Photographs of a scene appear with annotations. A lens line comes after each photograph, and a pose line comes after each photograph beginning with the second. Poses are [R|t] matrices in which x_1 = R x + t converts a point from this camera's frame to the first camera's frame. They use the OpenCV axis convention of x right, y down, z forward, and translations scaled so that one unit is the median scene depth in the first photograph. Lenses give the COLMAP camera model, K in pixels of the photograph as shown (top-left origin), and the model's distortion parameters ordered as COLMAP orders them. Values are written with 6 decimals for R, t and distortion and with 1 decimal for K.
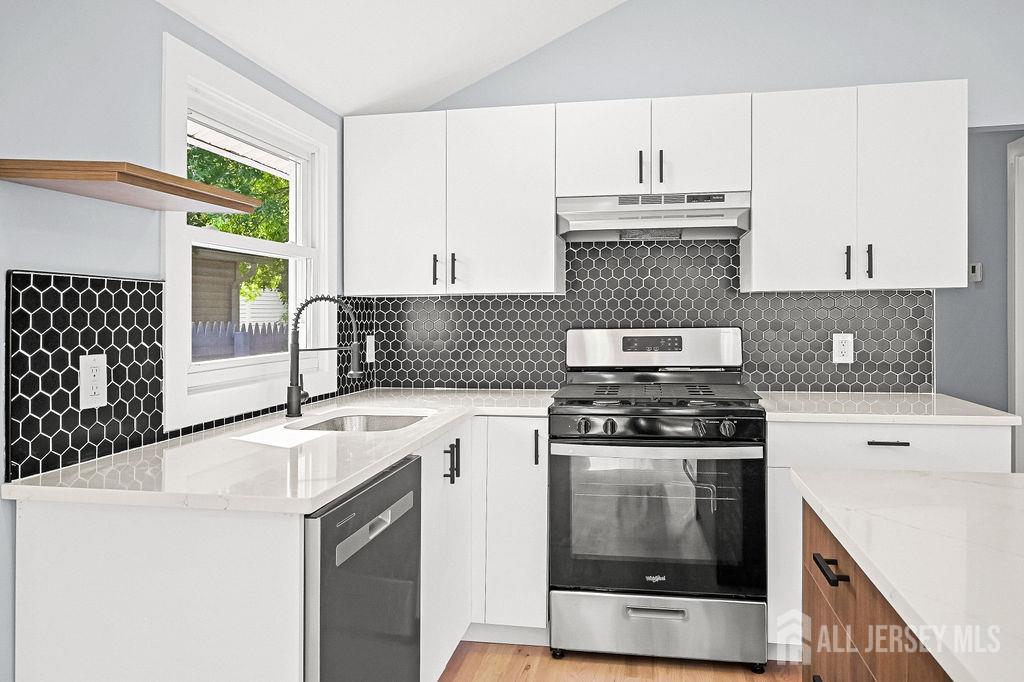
lens RADIAL K [[711.8, 0, 513.8], [0, 711.8, 310.3], [0, 0, 1]] dist [-0.003215, 0.001629]
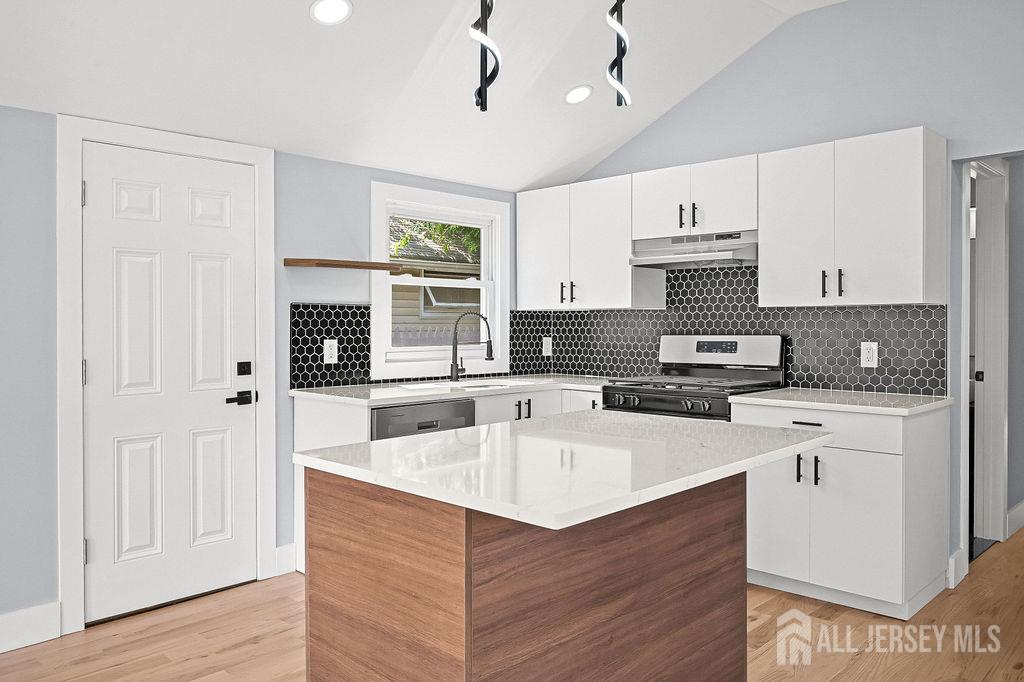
lens RADIAL K [[758.4, 0, 514.4], [0, 758.4, 325.5], [0, 0, 1]] dist [0.001374, -0.000218]
pose [[0.833312, 0.009248, -0.552726, 0.696017], [-0.004751, 0.999943, 0.009568, -0.003712], [0.552783, -0.005347, 0.833308, -0.380882]]
